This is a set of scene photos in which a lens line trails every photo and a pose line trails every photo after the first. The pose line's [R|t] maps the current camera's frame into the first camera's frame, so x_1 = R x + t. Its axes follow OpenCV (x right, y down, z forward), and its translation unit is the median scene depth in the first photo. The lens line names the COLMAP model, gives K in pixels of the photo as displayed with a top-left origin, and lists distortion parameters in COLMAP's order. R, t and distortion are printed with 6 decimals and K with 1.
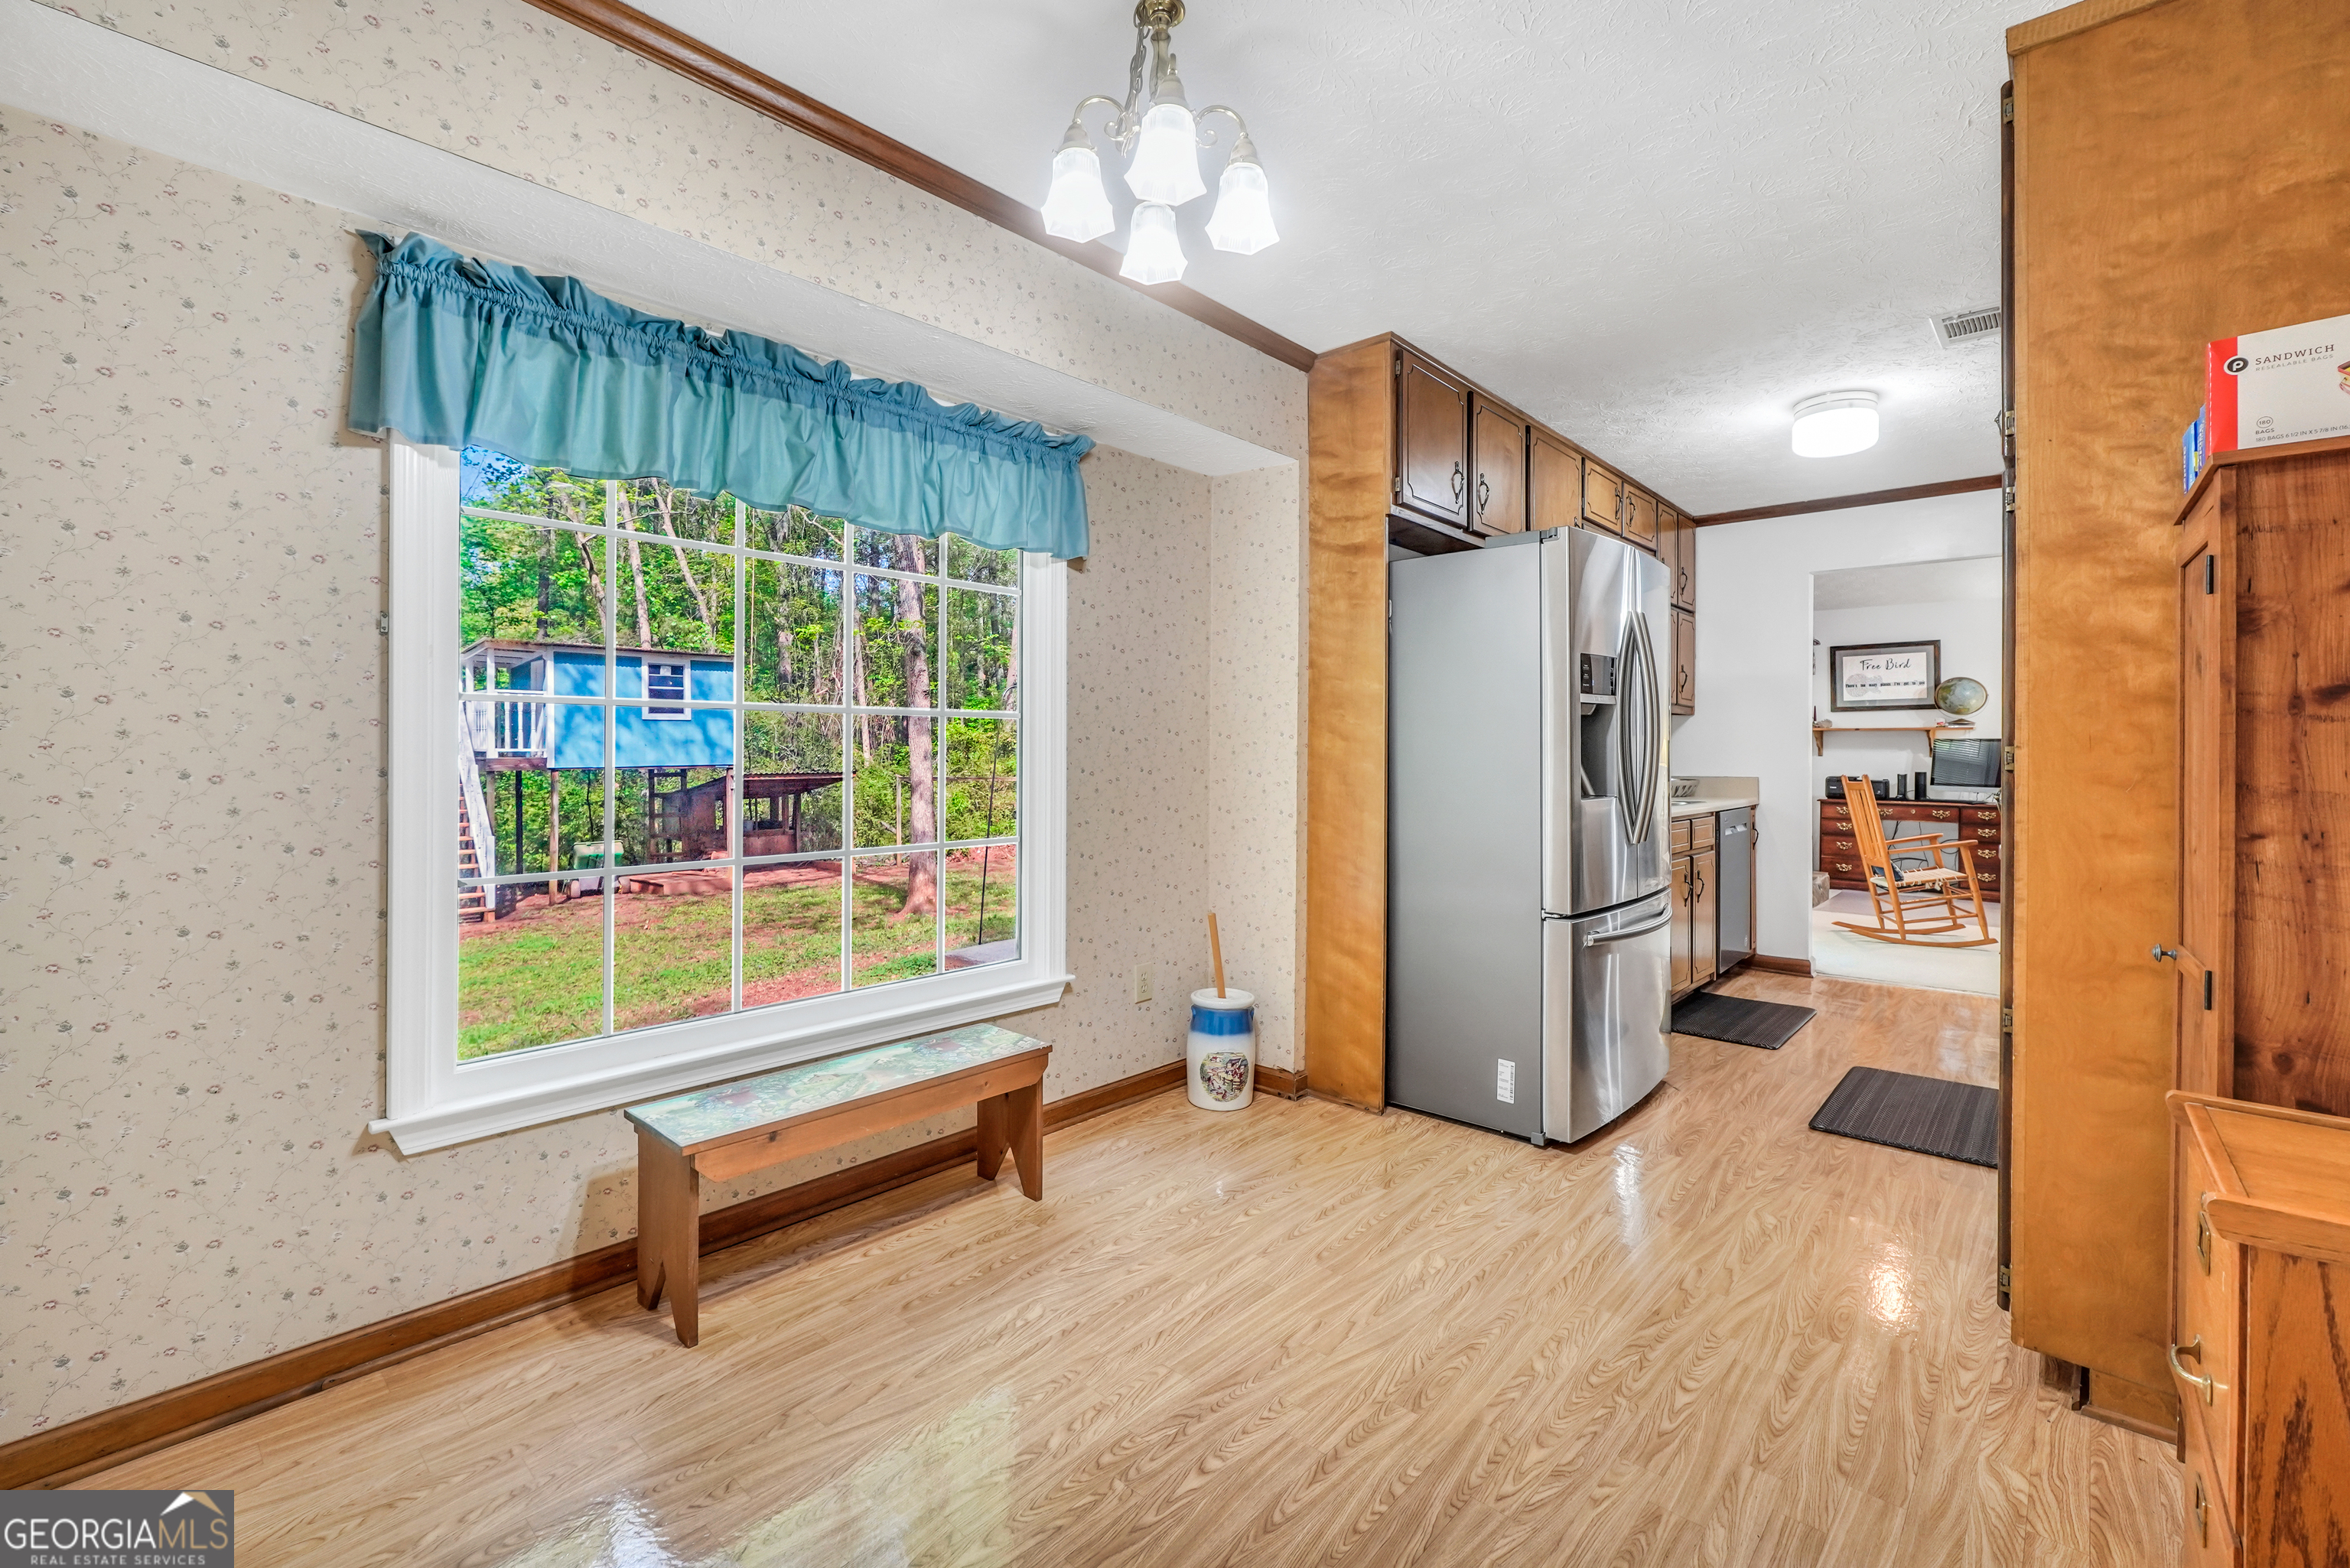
lens RADIAL K [[977.7, 0, 1175.0], [0, 977.7, 784.0], [0, 0, 1]] dist [-0.011556, -0.000150]
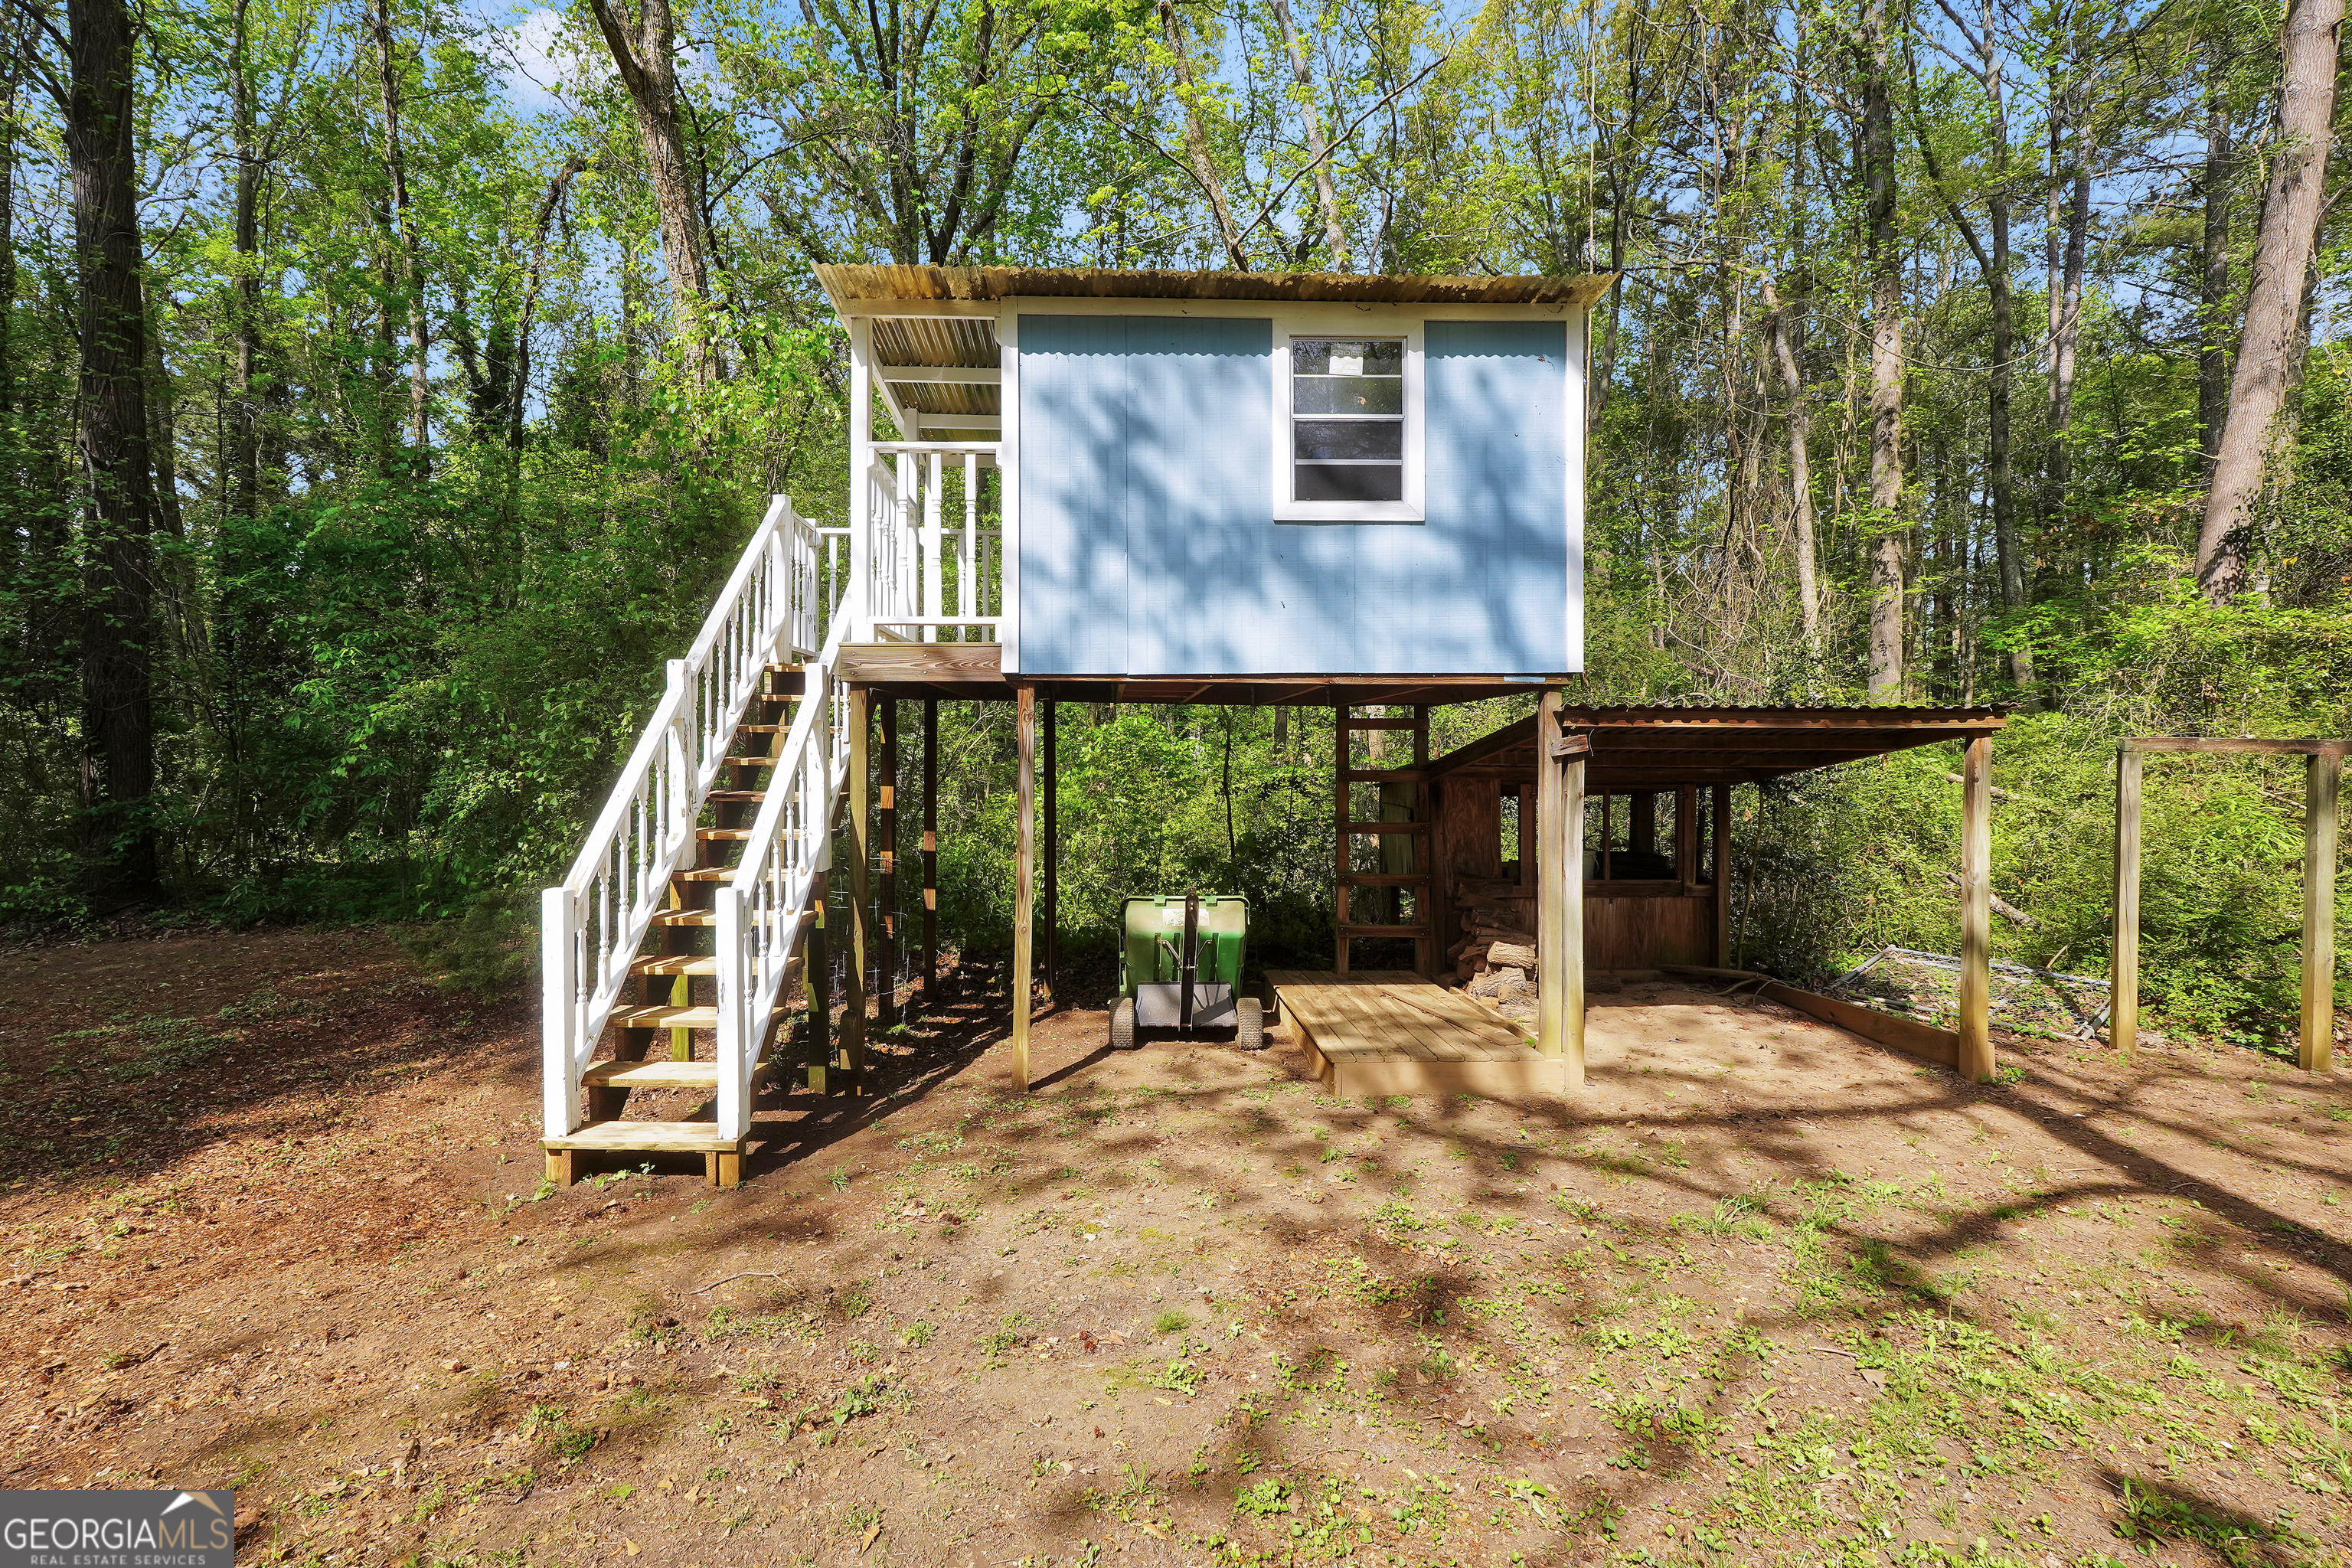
lens RADIAL K [[978.6, 0, 1176.0], [0, 978.6, 784.0], [0, 0, 1]] dist [-0.011556, -0.000150]
pose [[0.707270, 0.018796, -0.706693, -0.321972], [-0.017959, 0.999802, 0.008618, 0.012636], [0.706715, 0.006596, 0.707467, 0.701899]]
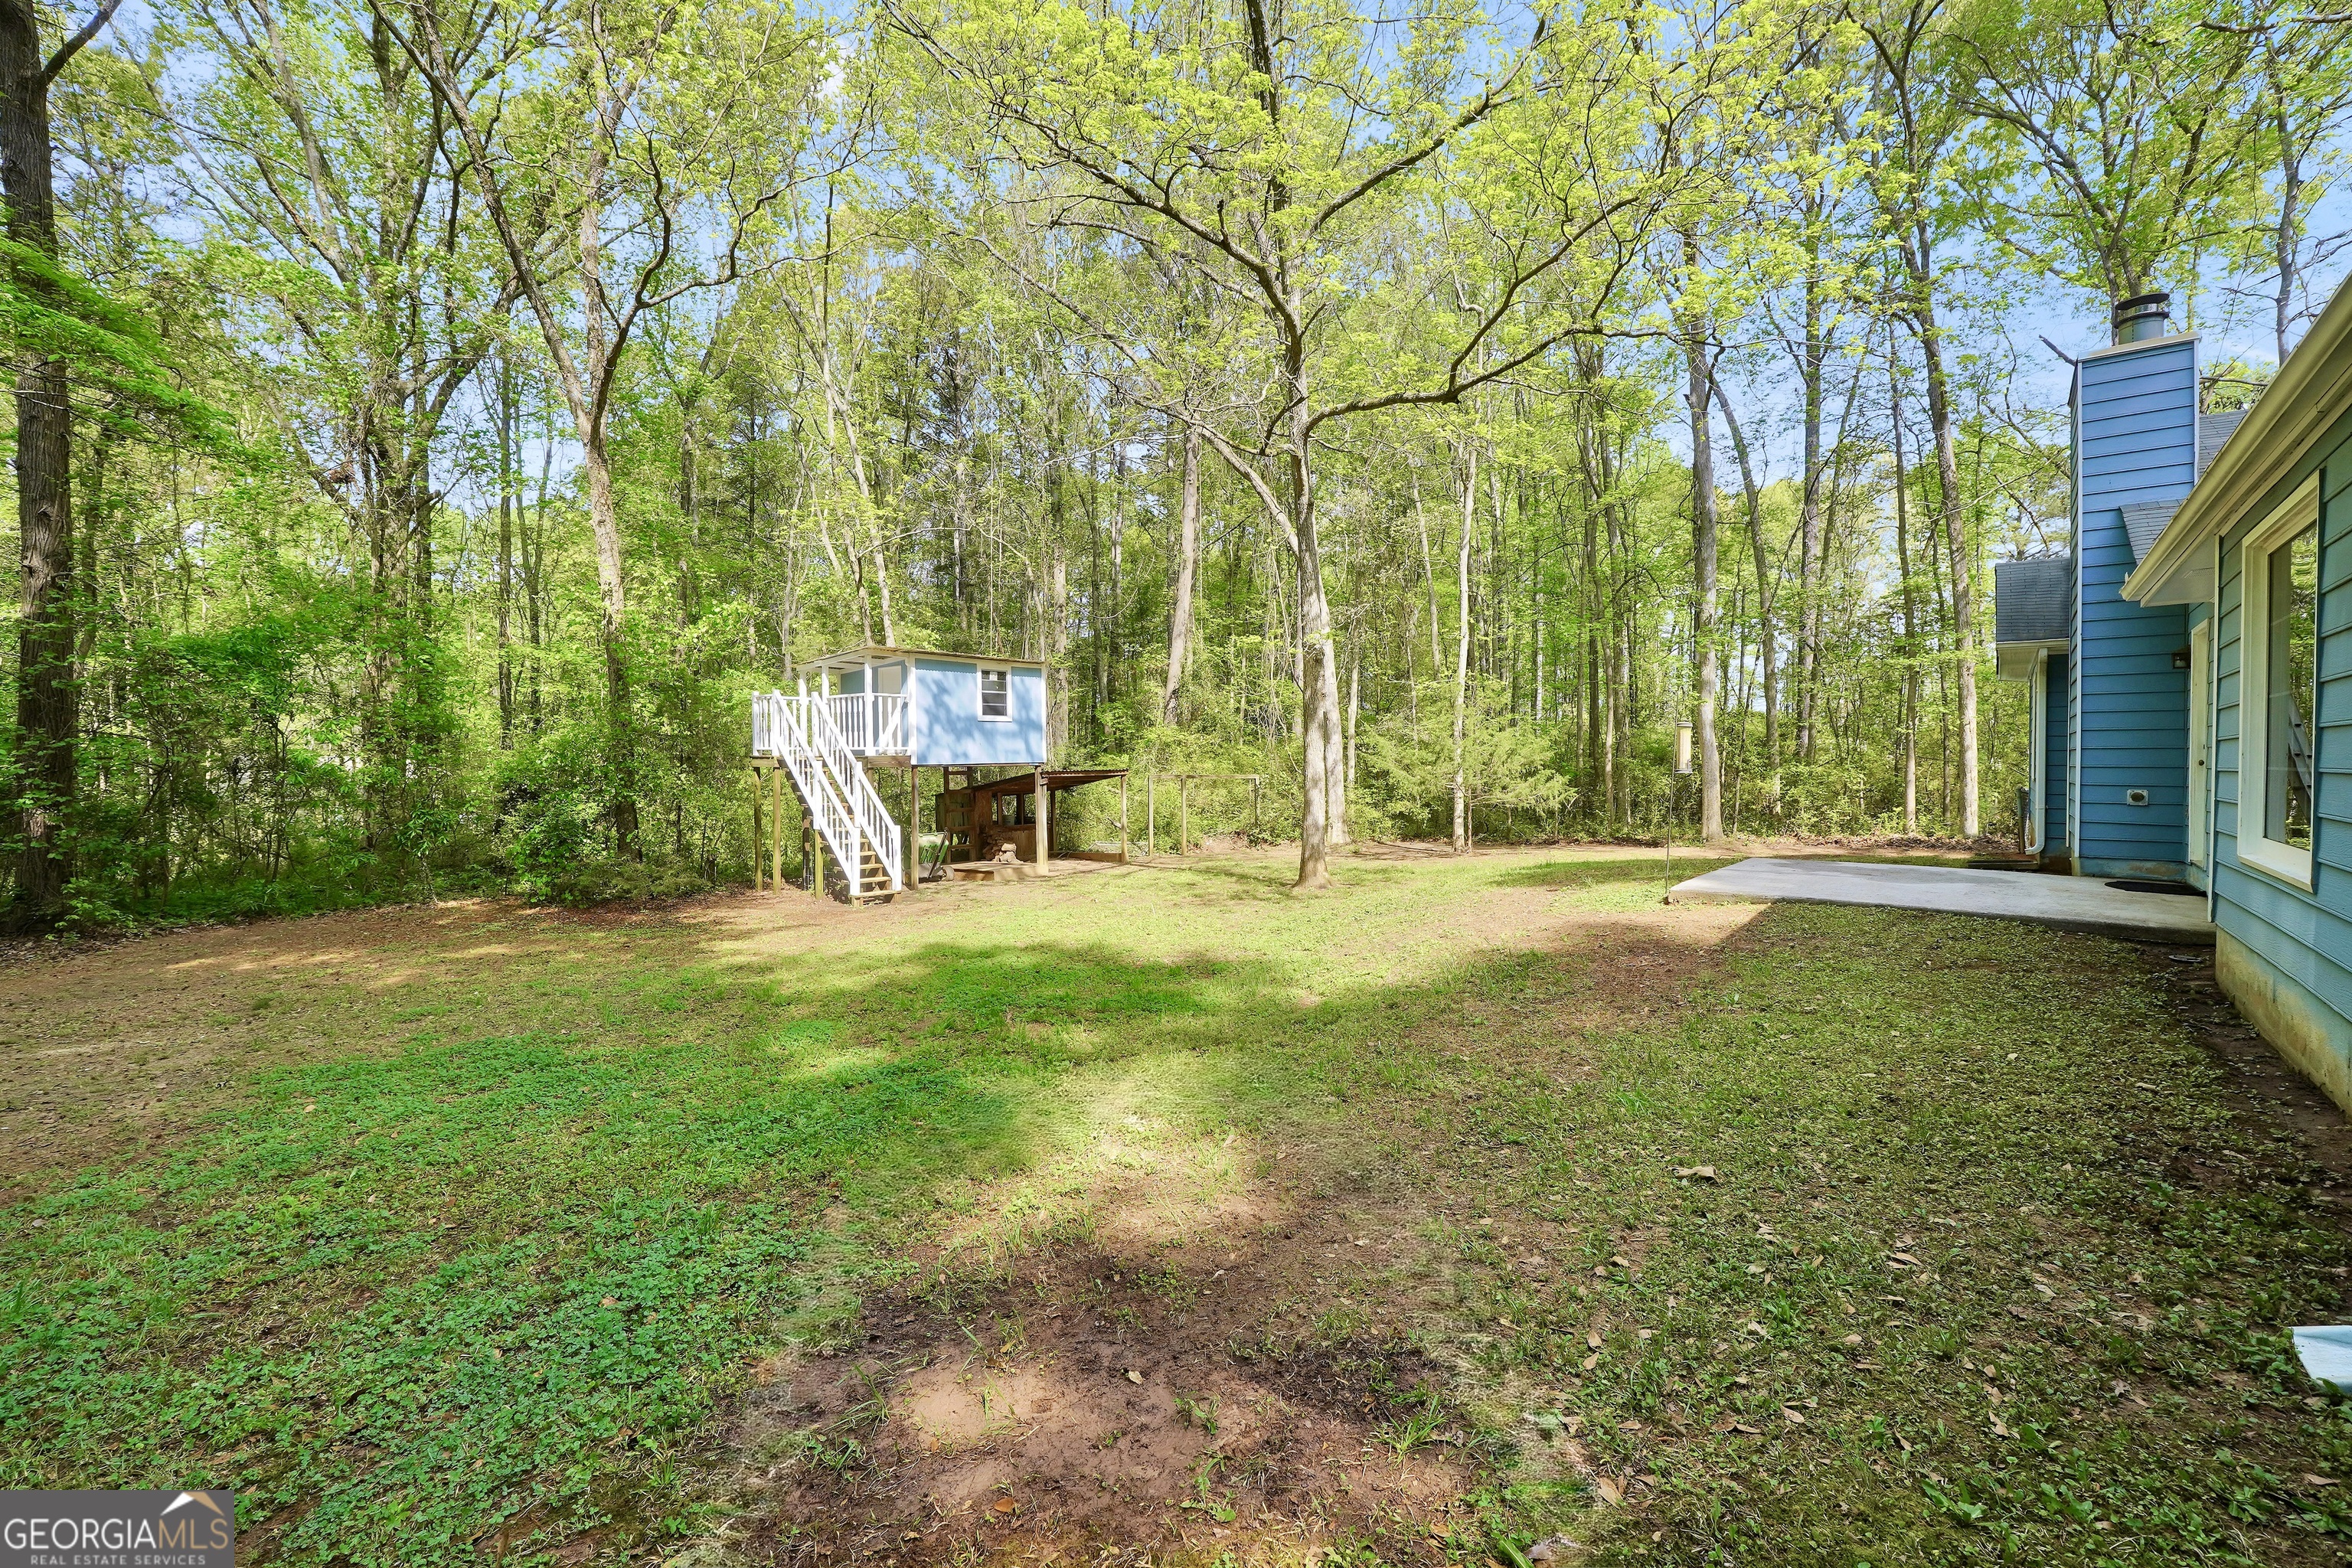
lens RADIAL K [[978.6, 0, 1176.0], [0, 978.6, 784.0], [0, 0, 1]] dist [-0.011556, -0.000150]
pose [[0.999536, -0.003158, 0.030288, -0.329988], [0.003346, 0.999975, -0.006168, 0.011448], [-0.030267, 0.006267, 0.999522, -0.093449]]
